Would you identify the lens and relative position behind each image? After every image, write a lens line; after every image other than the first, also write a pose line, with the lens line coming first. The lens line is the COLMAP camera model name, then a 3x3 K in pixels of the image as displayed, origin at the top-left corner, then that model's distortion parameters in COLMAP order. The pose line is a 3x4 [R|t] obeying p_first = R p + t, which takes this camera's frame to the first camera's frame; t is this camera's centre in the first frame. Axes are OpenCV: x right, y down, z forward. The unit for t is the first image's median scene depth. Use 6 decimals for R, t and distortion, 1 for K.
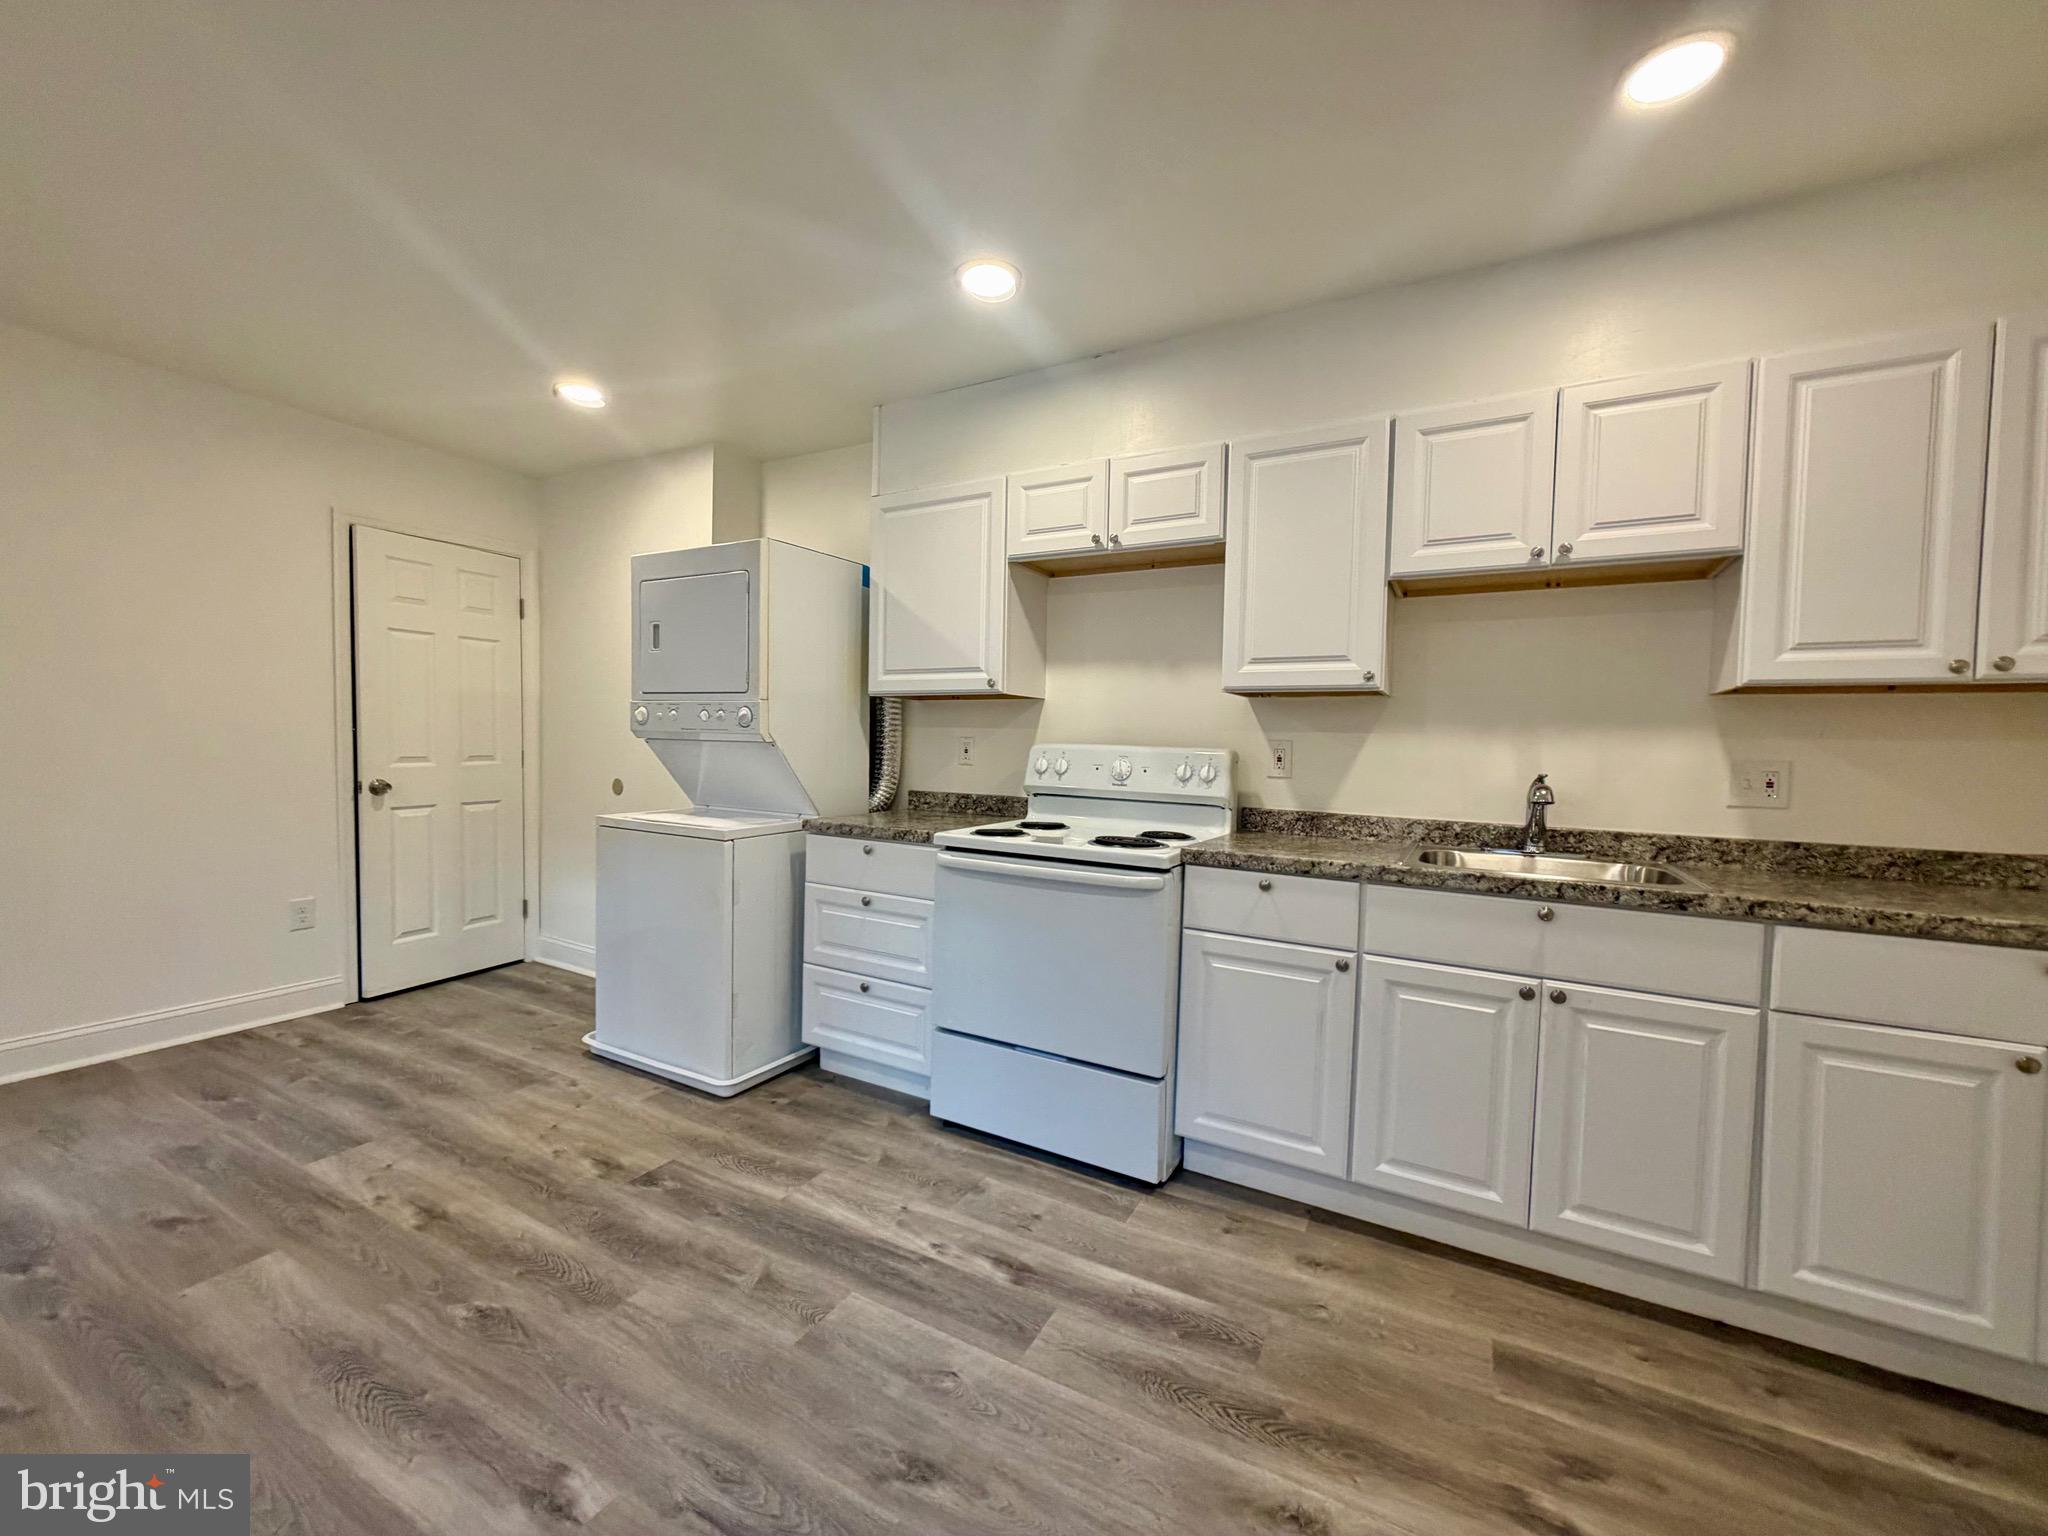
lens RADIAL K [[811.6, 0, 1030.3], [0, 811.6, 770.9], [0, 0, 1]] dist [-0.000764, 0.000134]
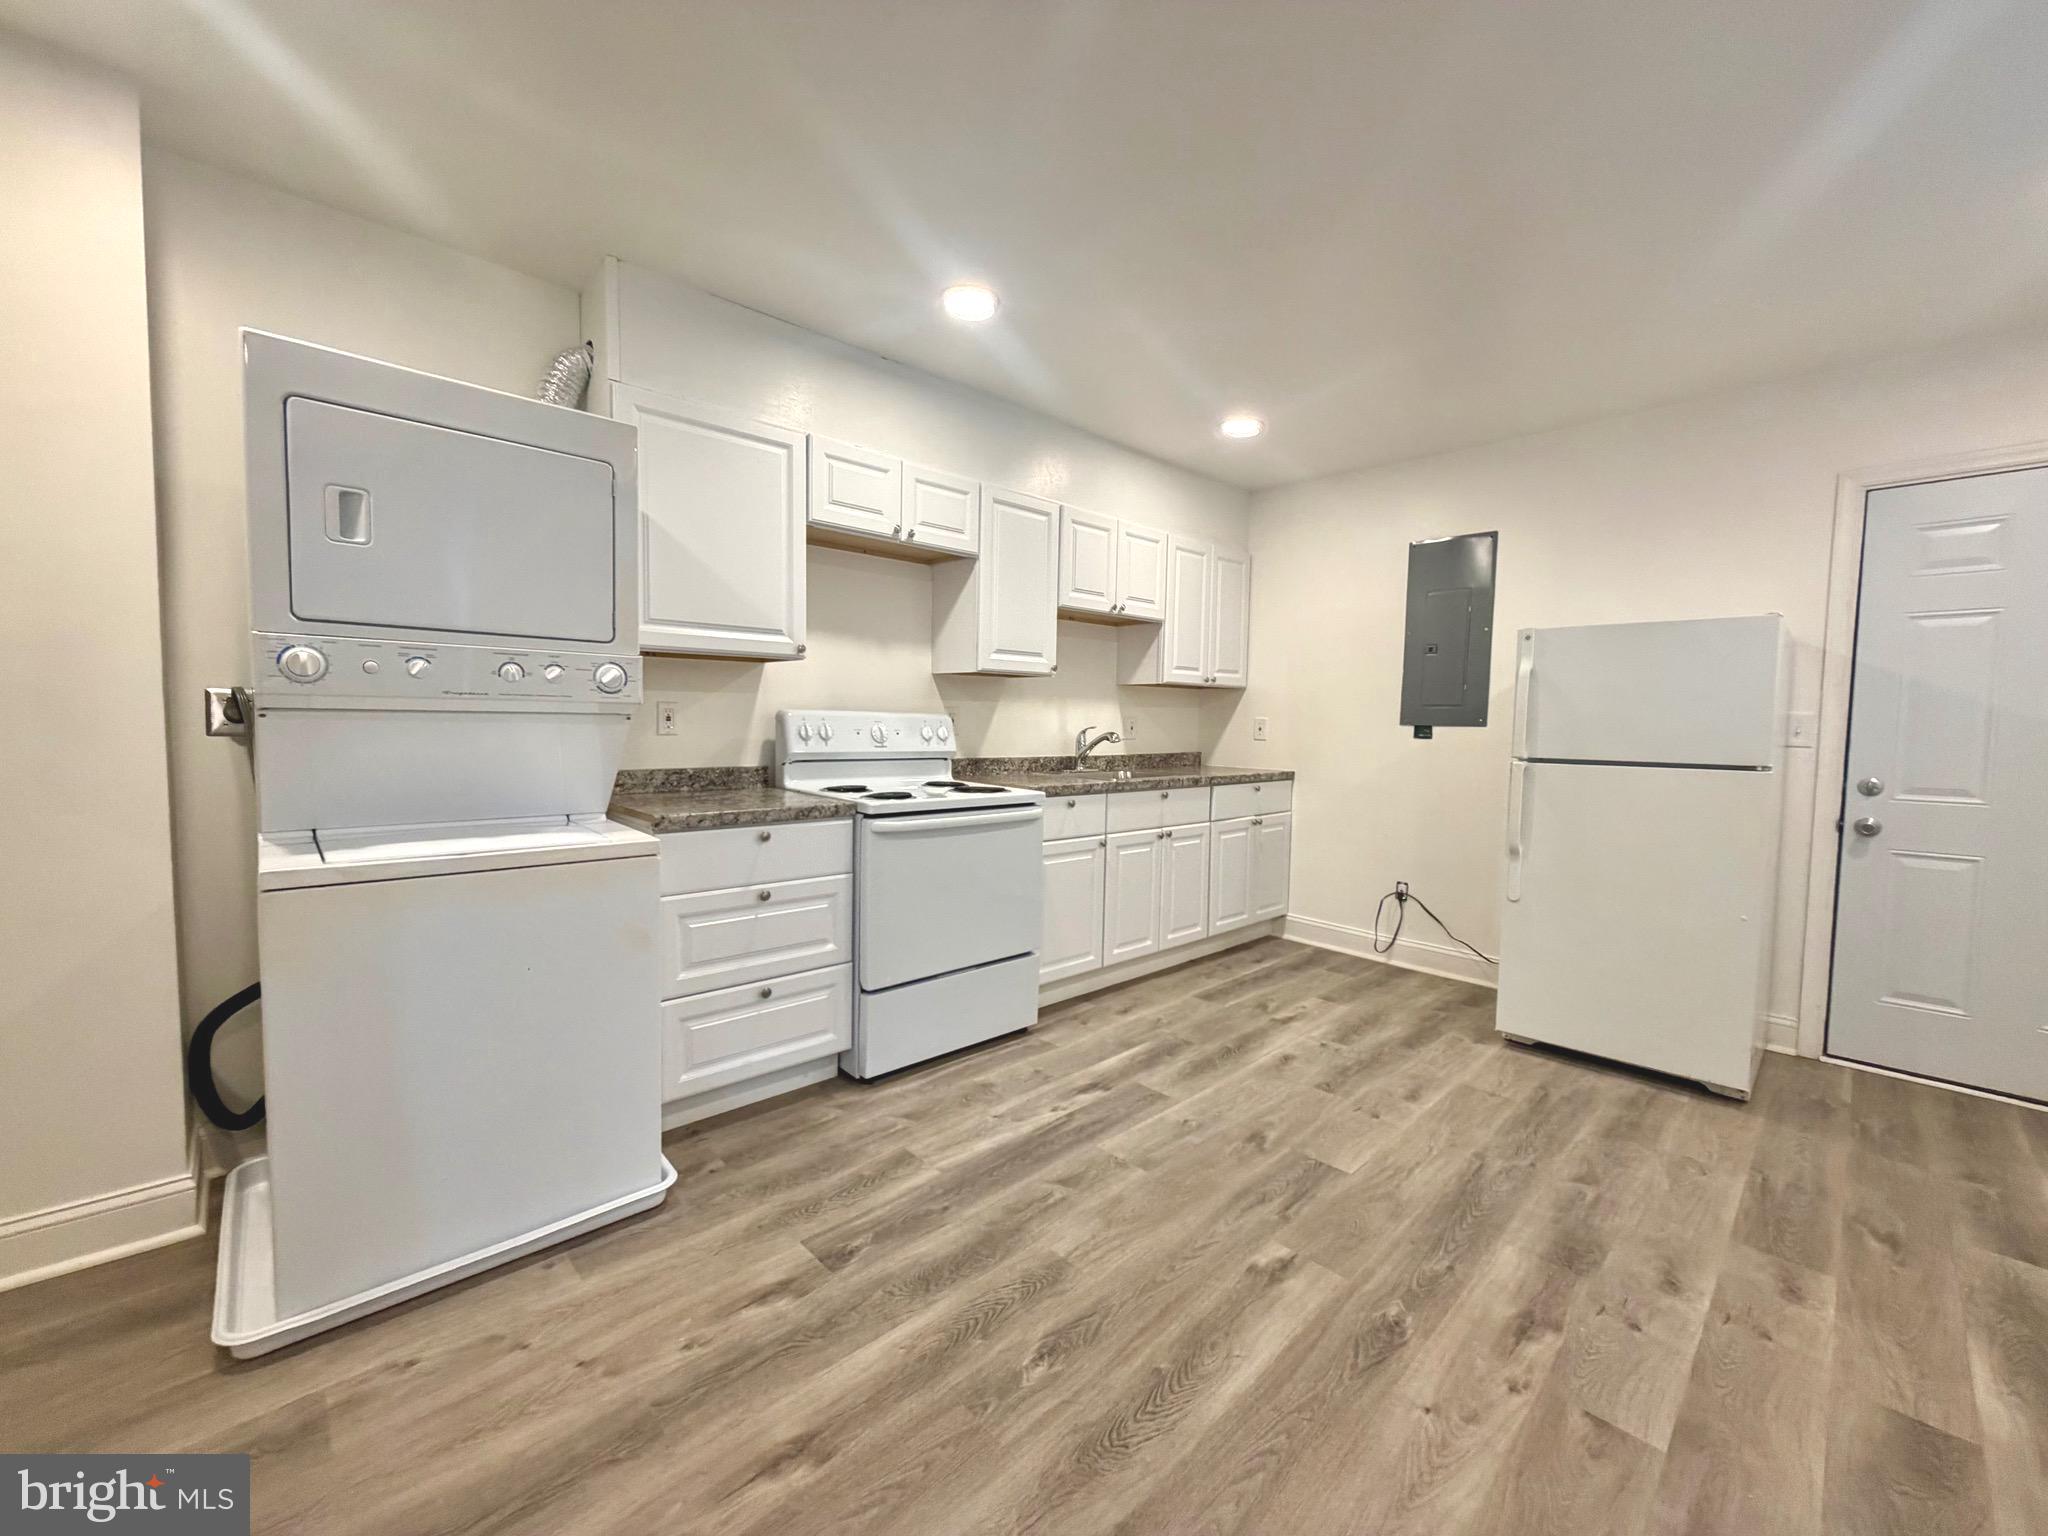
lens RADIAL K [[811.6, 0, 1030.3], [0, 811.6, 770.9], [0, 0, 1]] dist [-0.000764, 0.000134]
pose [[0.310574, -0.082478, 0.946964, -1.145825], [0.020305, 0.996577, 0.080140, -0.045406], [-0.950332, -0.005661, 0.311186, 0.565201]]
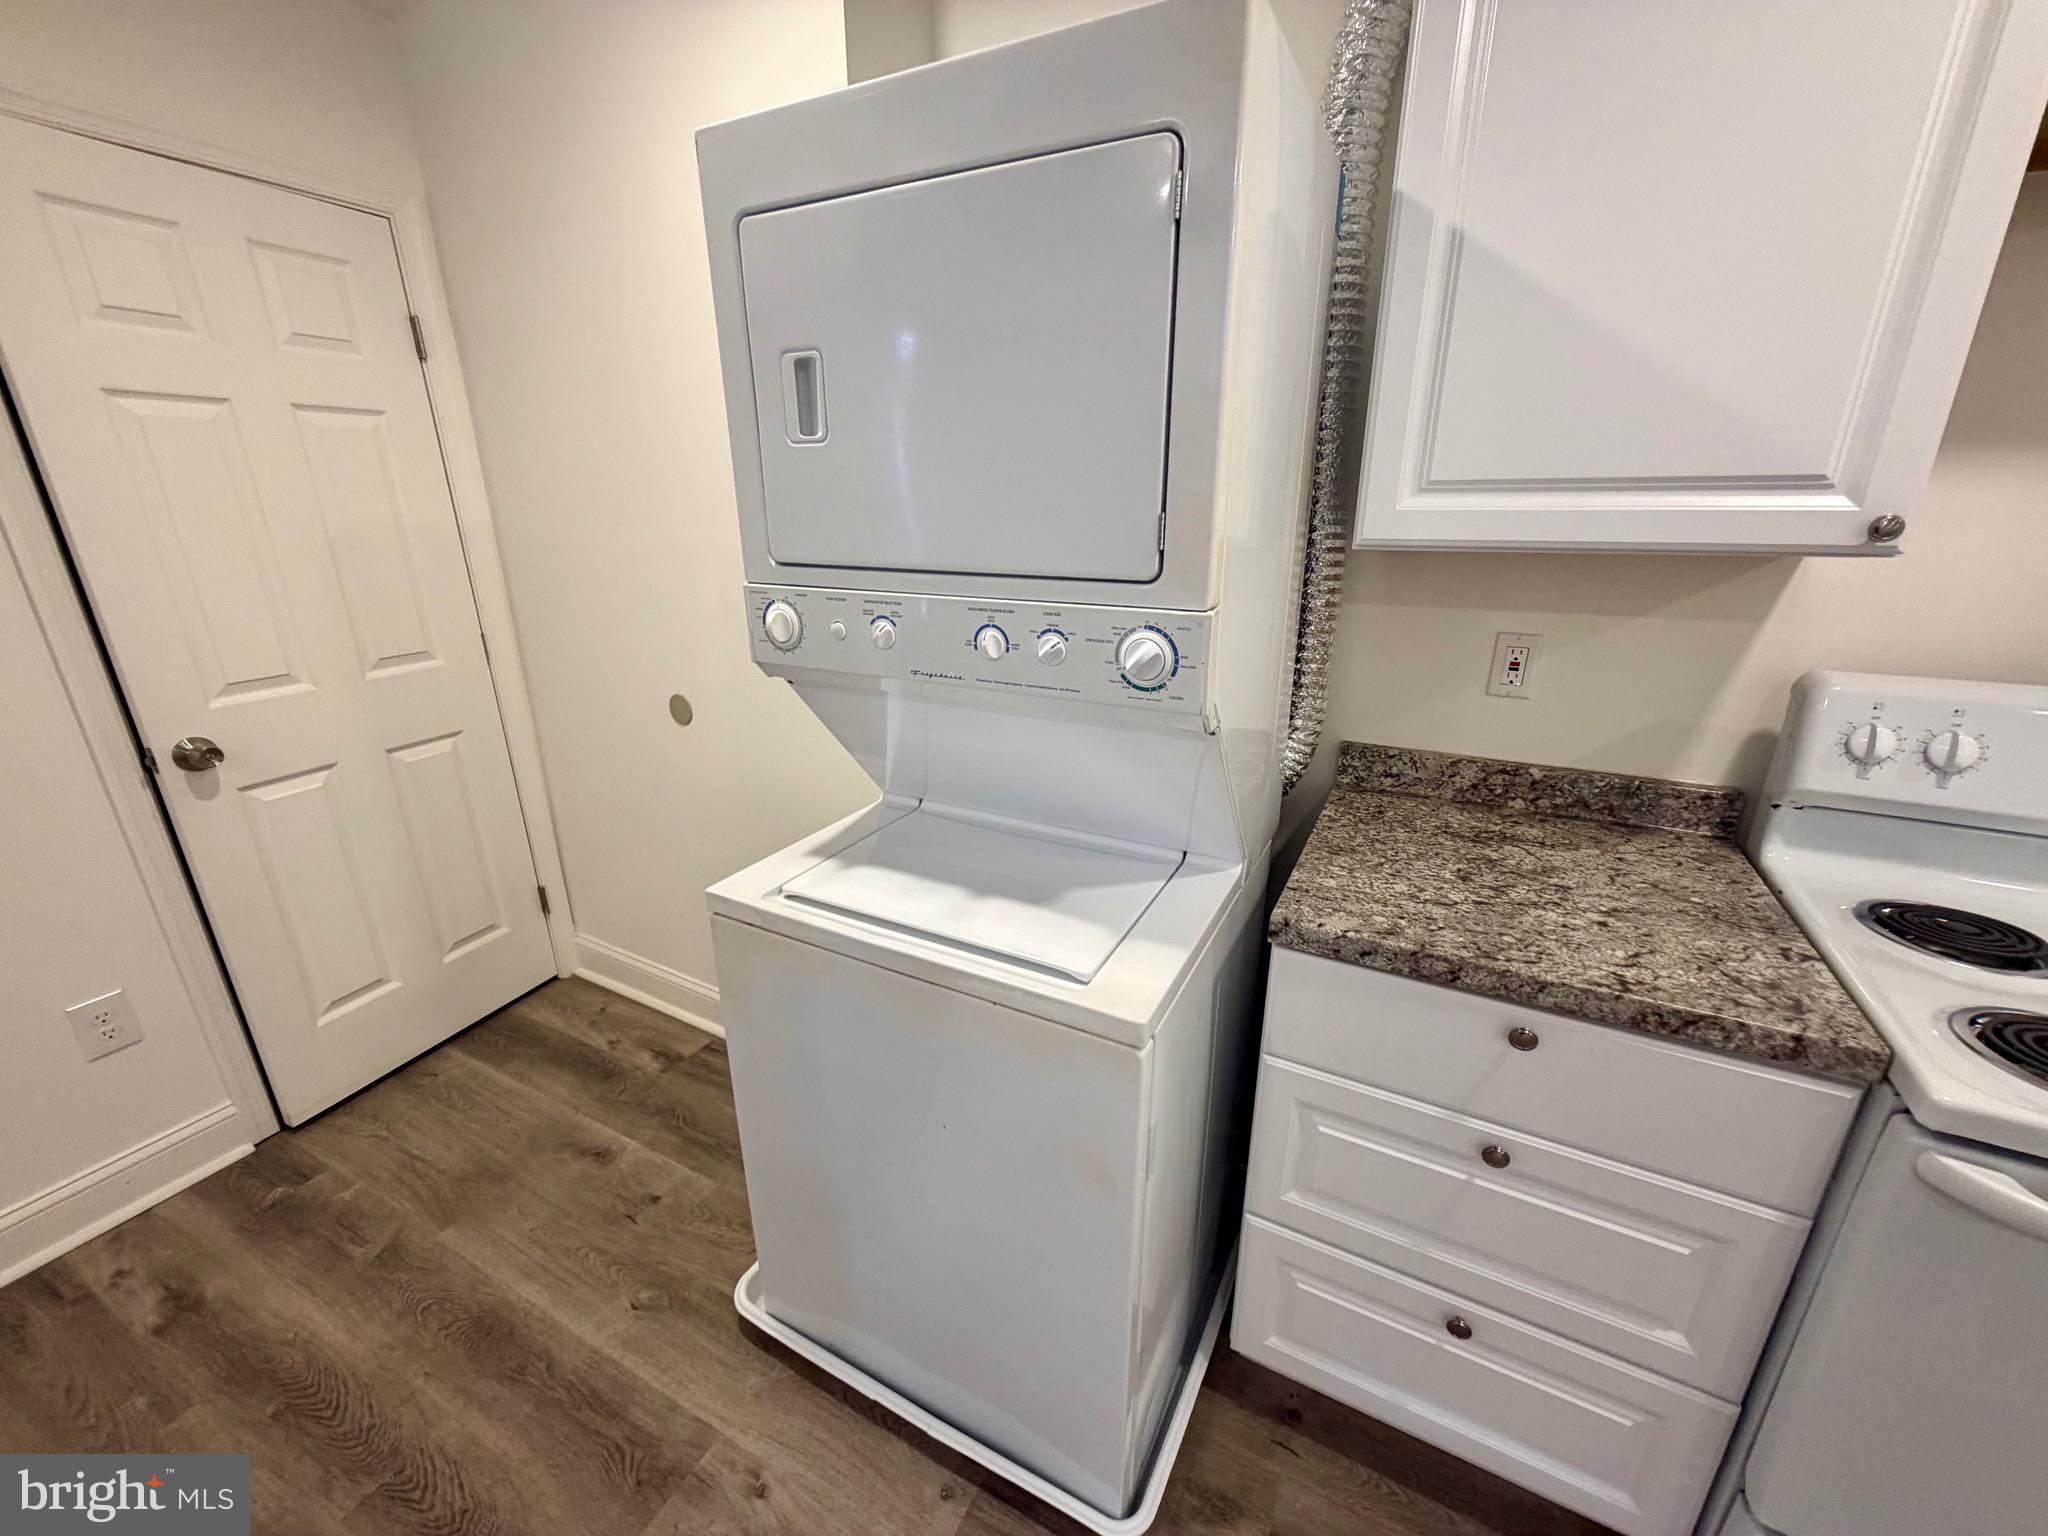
lens RADIAL K [[811.6, 0, 1030.3], [0, 811.6, 770.9], [0, 0, 1]] dist [-0.000764, 0.000134]
pose [[0.999533, -0.029058, 0.009418, -0.512500], [0.025273, 0.959861, 0.279334, -0.146944], [-0.017157, -0.278966, 0.960148, 0.855606]]
